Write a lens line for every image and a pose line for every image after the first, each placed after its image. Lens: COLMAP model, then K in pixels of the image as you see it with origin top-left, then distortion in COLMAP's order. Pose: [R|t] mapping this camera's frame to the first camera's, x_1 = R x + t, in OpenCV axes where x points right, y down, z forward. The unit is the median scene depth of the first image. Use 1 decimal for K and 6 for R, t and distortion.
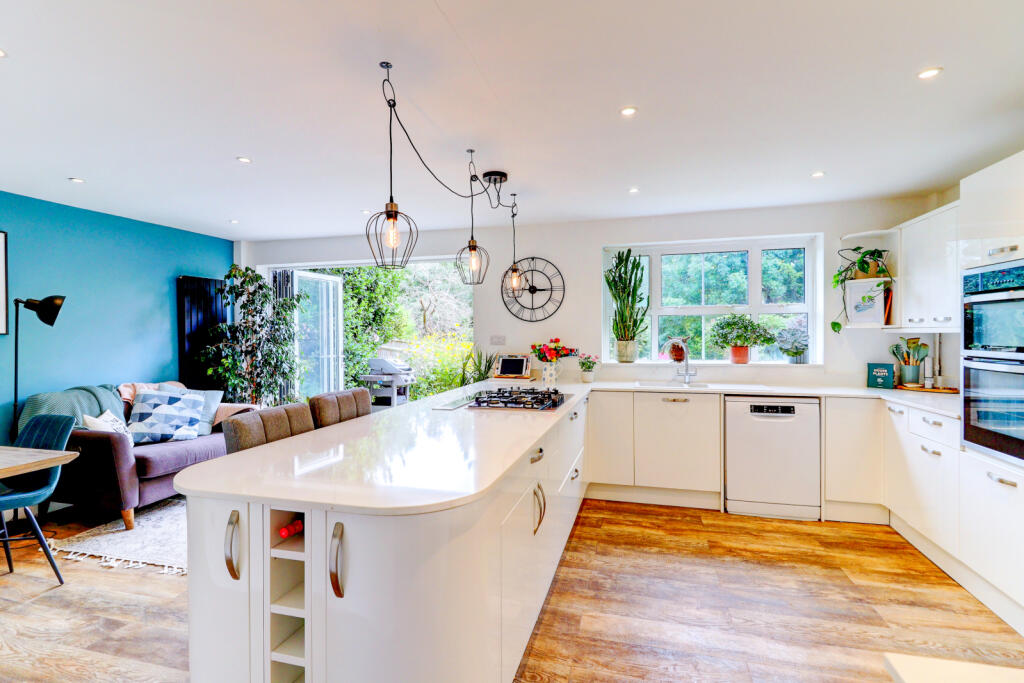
lens RADIAL K [[463.5, 0, 515.6], [0, 463.5, 337.9], [0, 0, 1]] dist [0.001736, -0.005248]
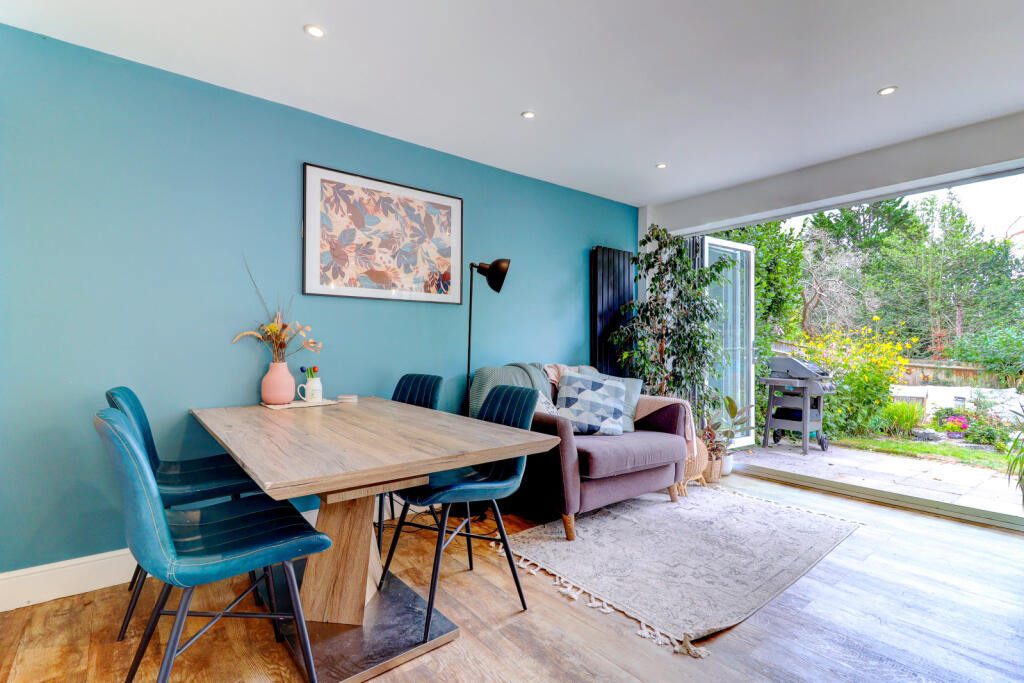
lens RADIAL K [[463.5, 0, 515.6], [0, 463.5, 337.9], [0, 0, 1]] dist [0.001736, -0.005248]
pose [[0.792217, -0.008047, -0.610187, -0.357801], [-0.010766, 0.999573, -0.027160, 0.075781], [0.610145, 0.028086, 0.791792, 0.255446]]
